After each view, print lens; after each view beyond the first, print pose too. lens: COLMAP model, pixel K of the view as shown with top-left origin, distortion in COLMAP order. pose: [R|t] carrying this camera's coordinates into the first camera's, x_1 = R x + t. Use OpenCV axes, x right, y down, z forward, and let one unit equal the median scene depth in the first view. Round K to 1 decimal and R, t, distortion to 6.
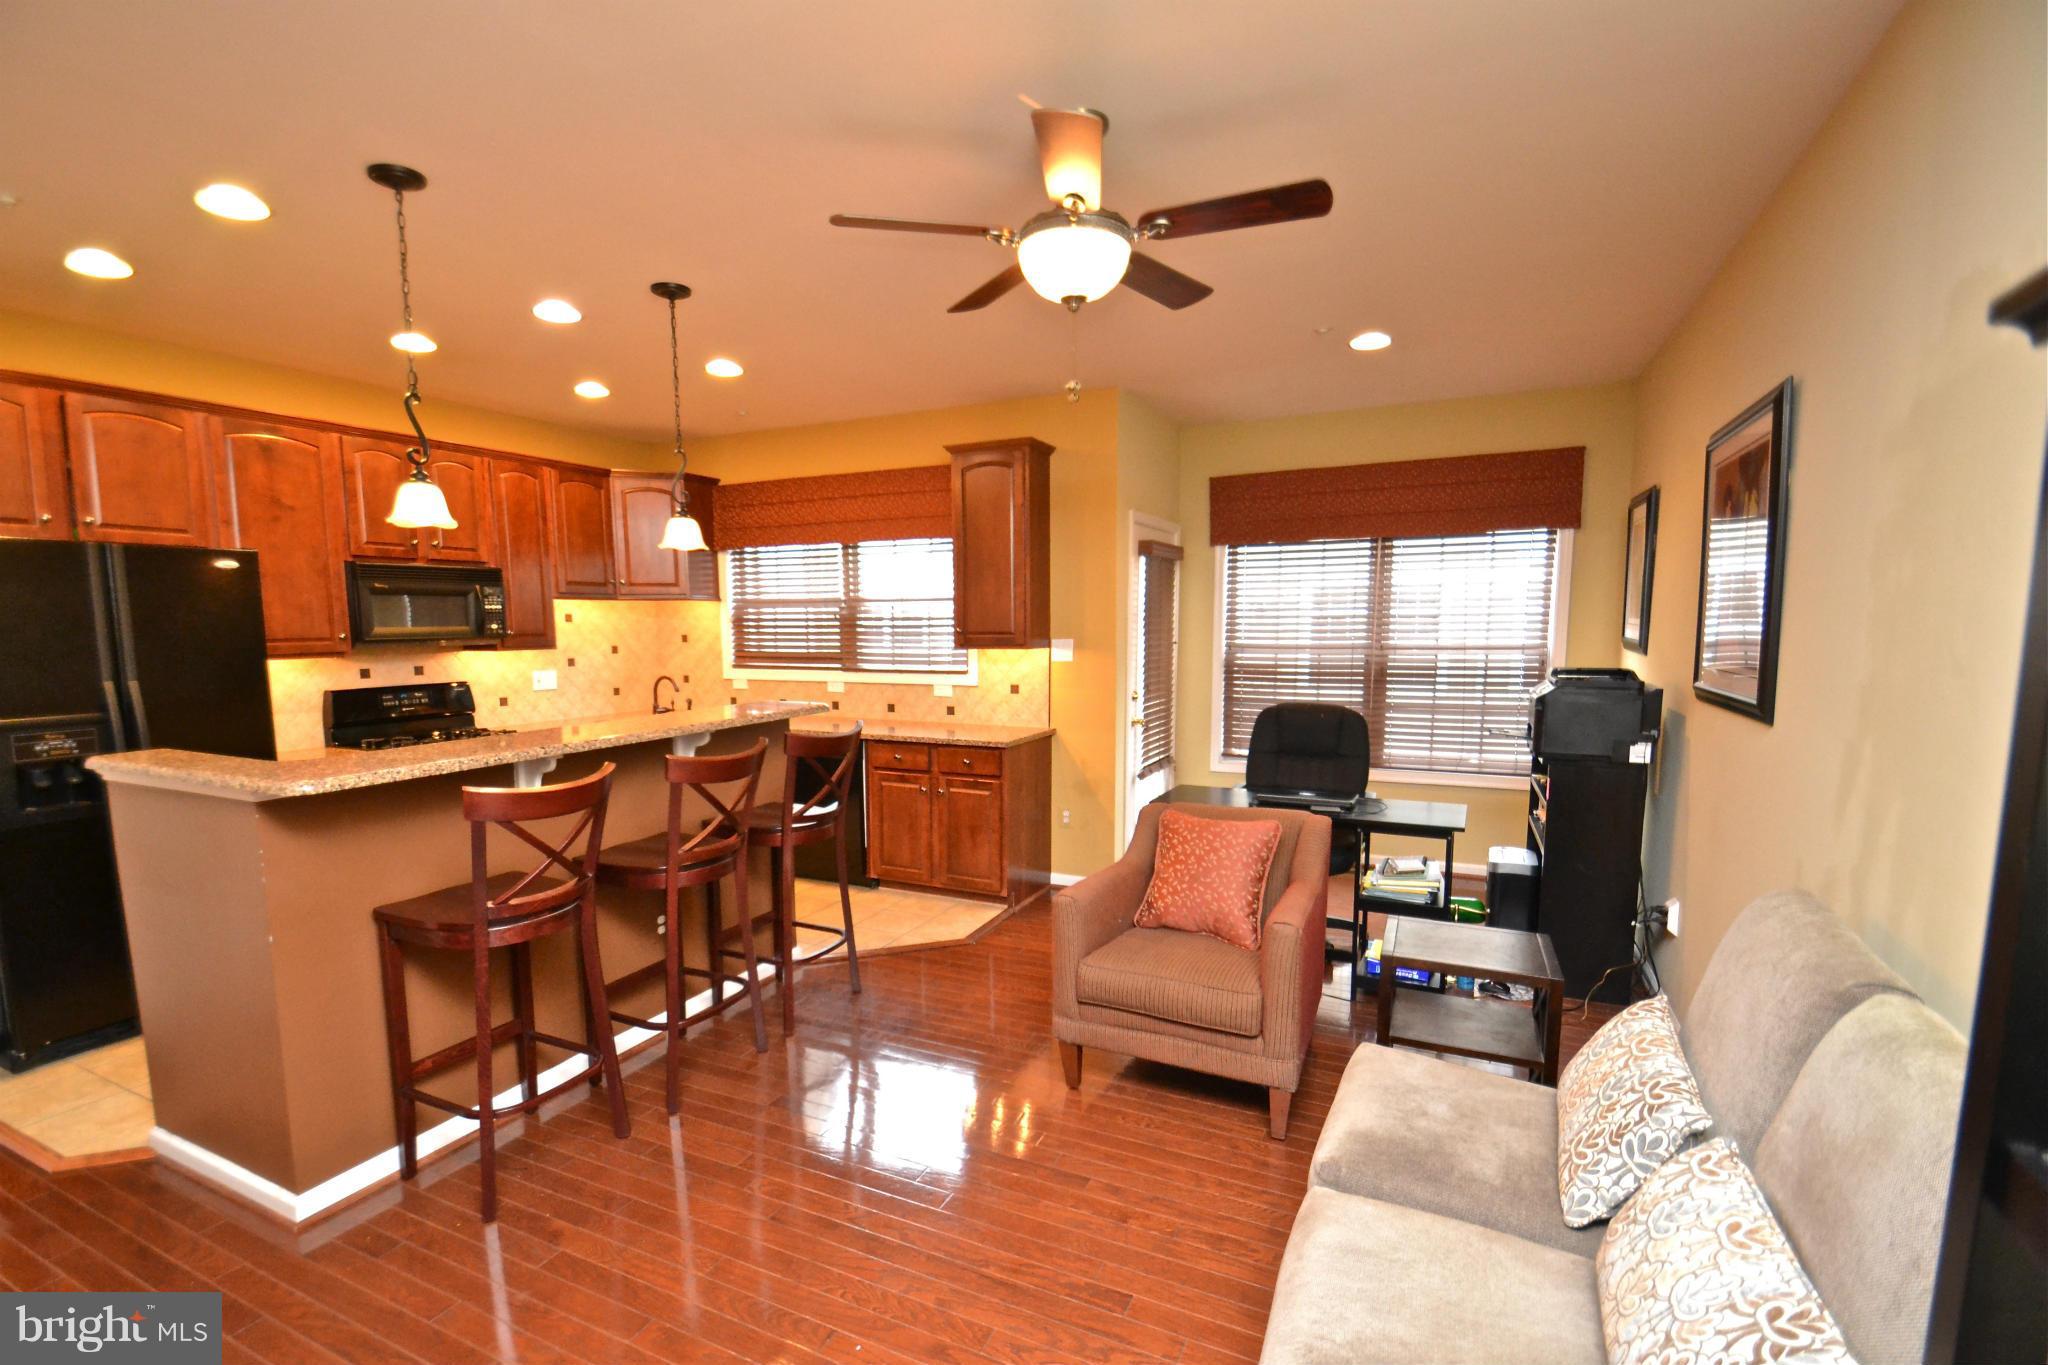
lens RADIAL K [[937.3, 0, 992.6], [0, 937.3, 730.7], [0, 0, 1]] dist [-0.002346, -0.000530]
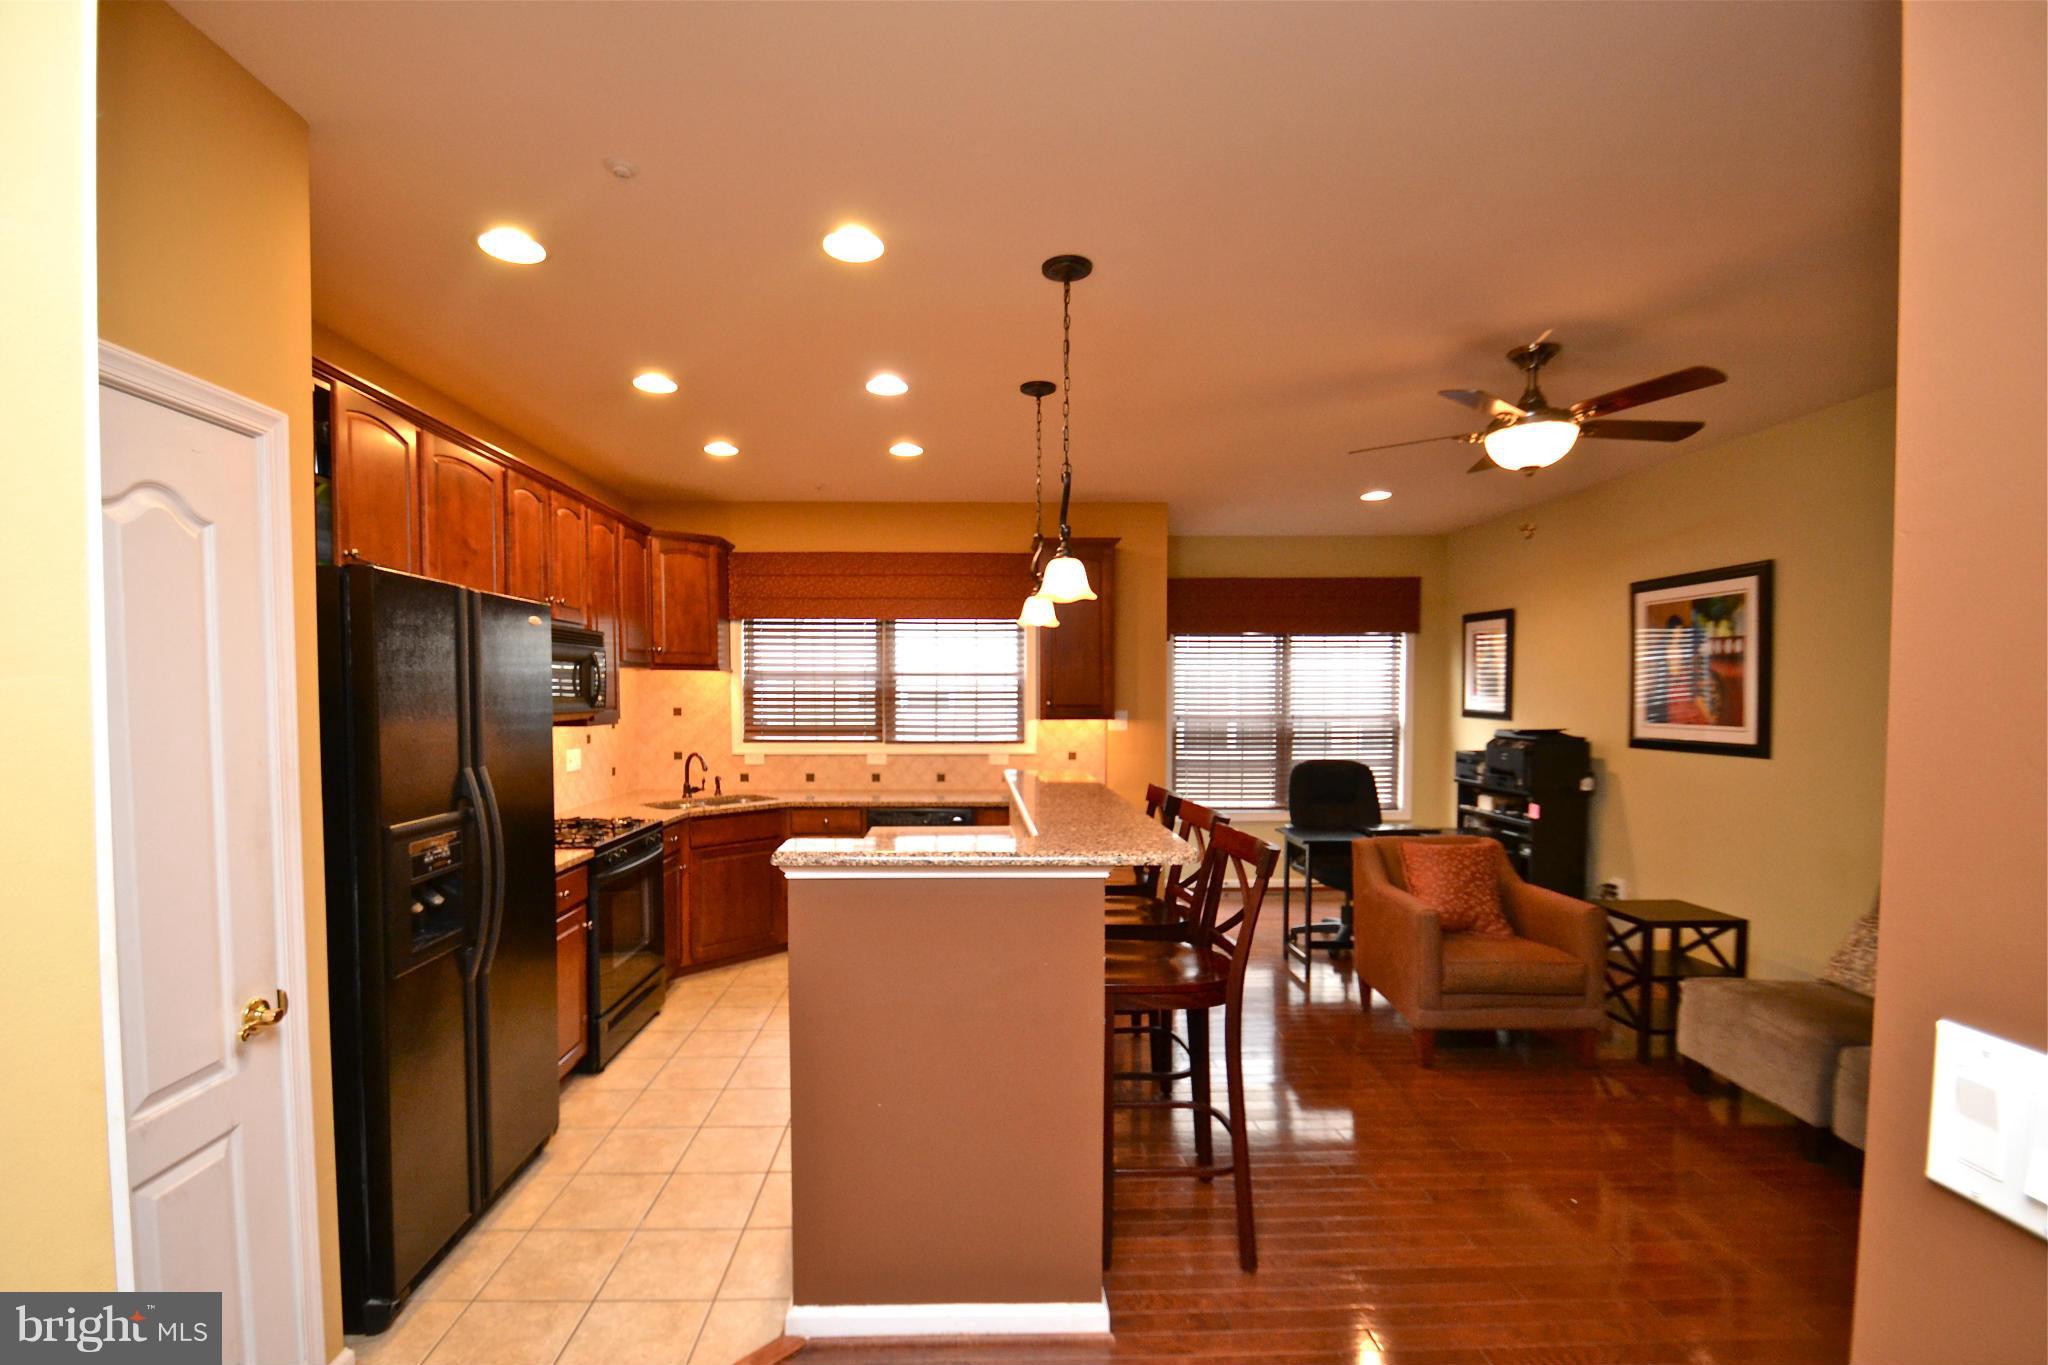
lens RADIAL K [[895.8, 0, 978.7], [0, 895.8, 715.7], [0, 0, 1]] dist [-0.000082, -0.000169]
pose [[0.888365, -0.004515, 0.459116, -0.528579], [0.047236, 0.995544, -0.081609, -0.009588], [-0.456702, 0.094186, 0.884620, 0.095033]]
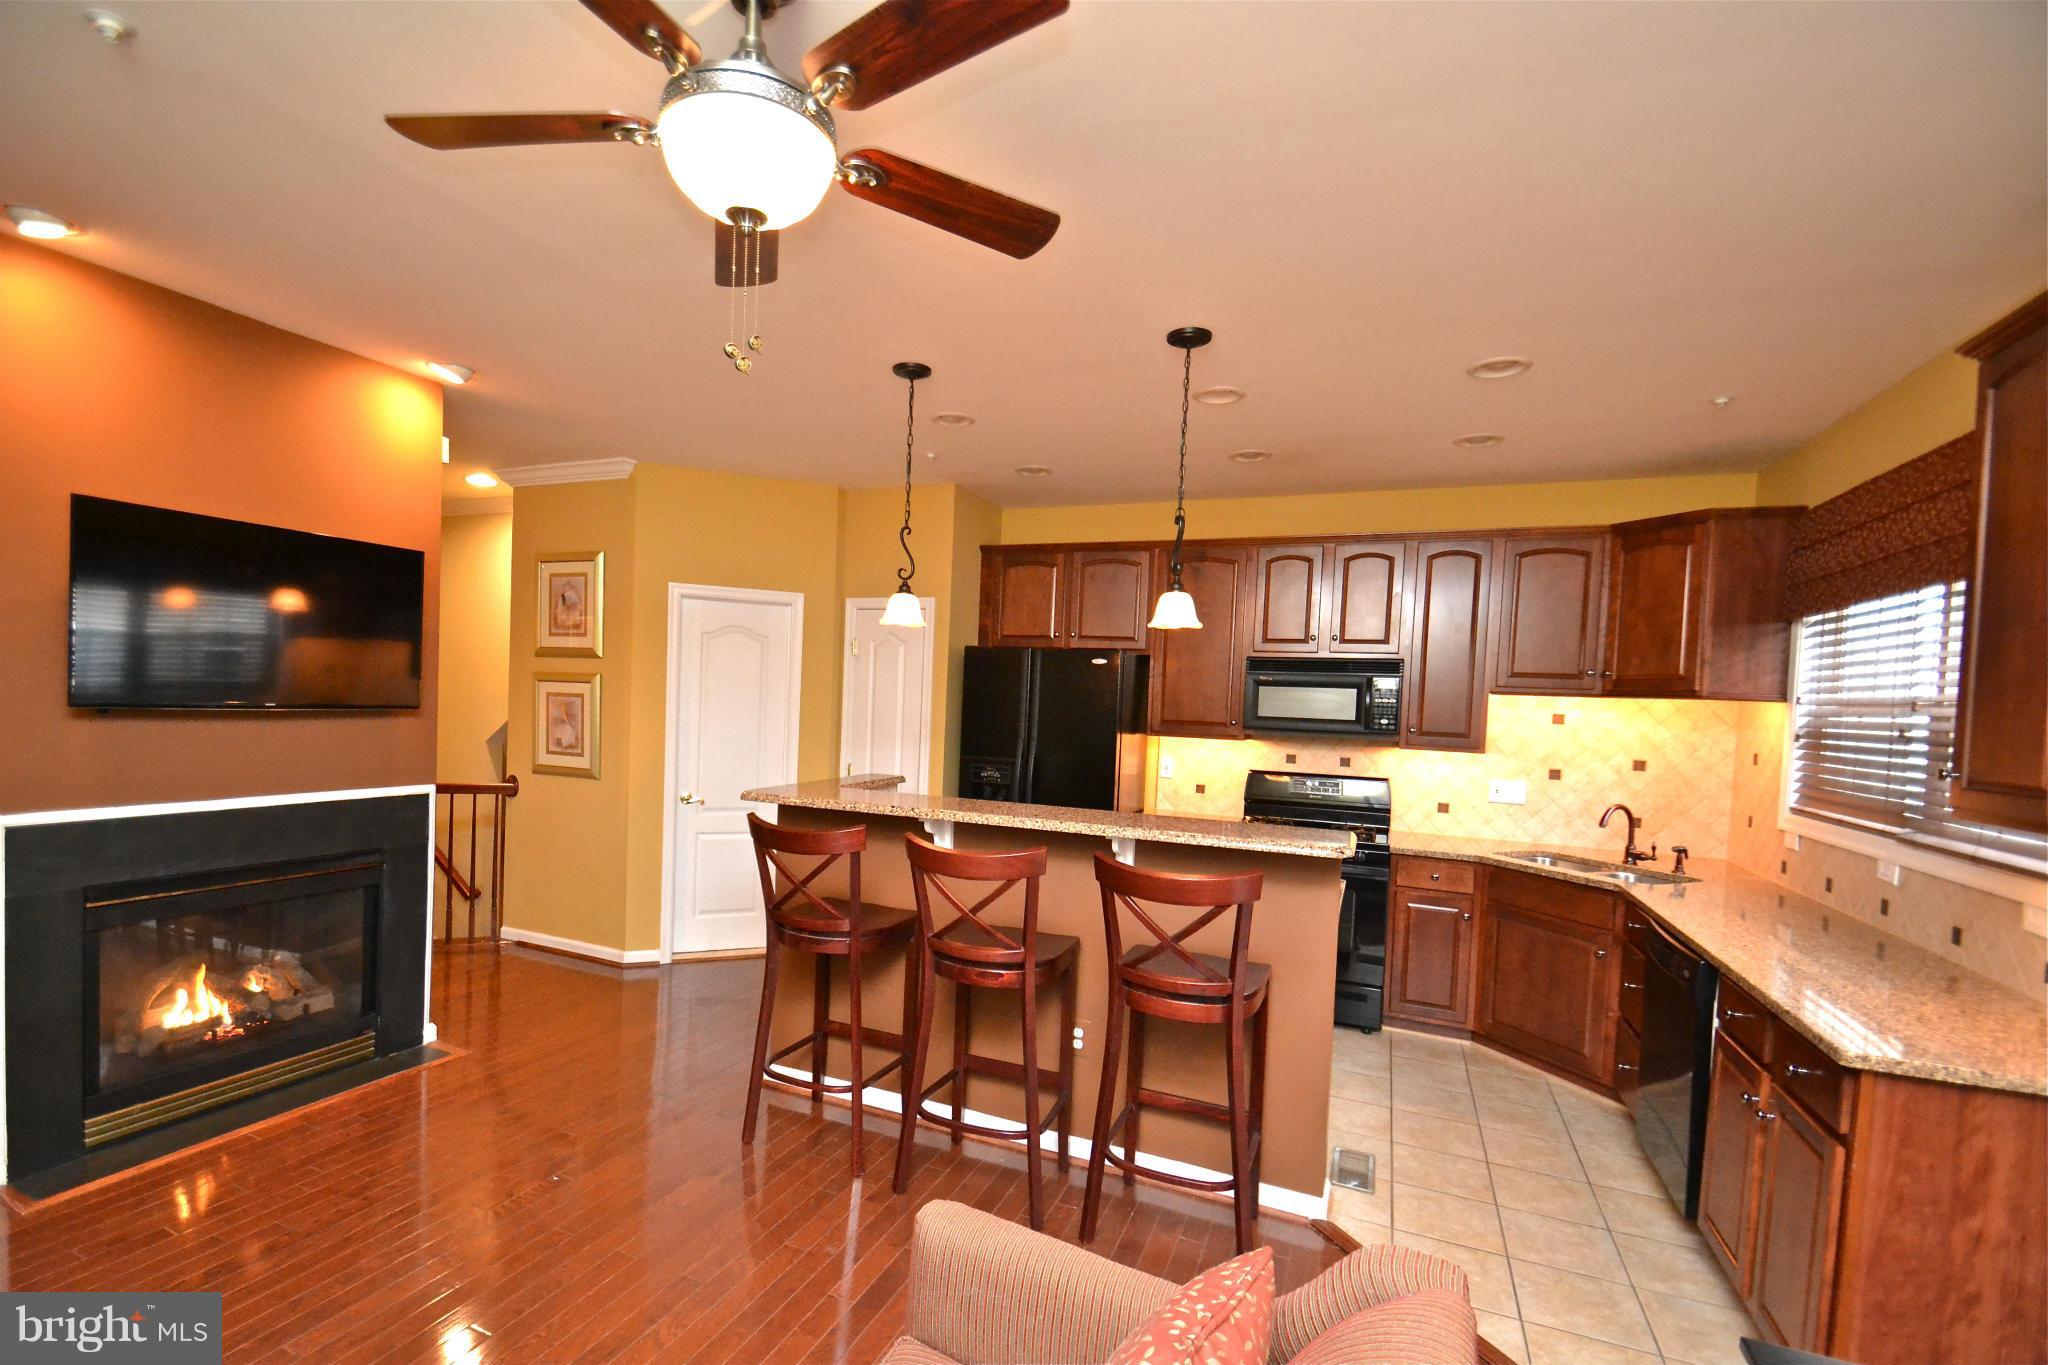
lens RADIAL K [[915.0, 0, 983.2], [0, 915.0, 733.3], [0, 0, 1]] dist [0.001852, -0.000773]
pose [[0.039304, 0.047082, -0.998117, 0.314307], [-0.160128, 0.986277, 0.040218, -0.063539], [0.986313, 0.158246, 0.046303, 0.498133]]
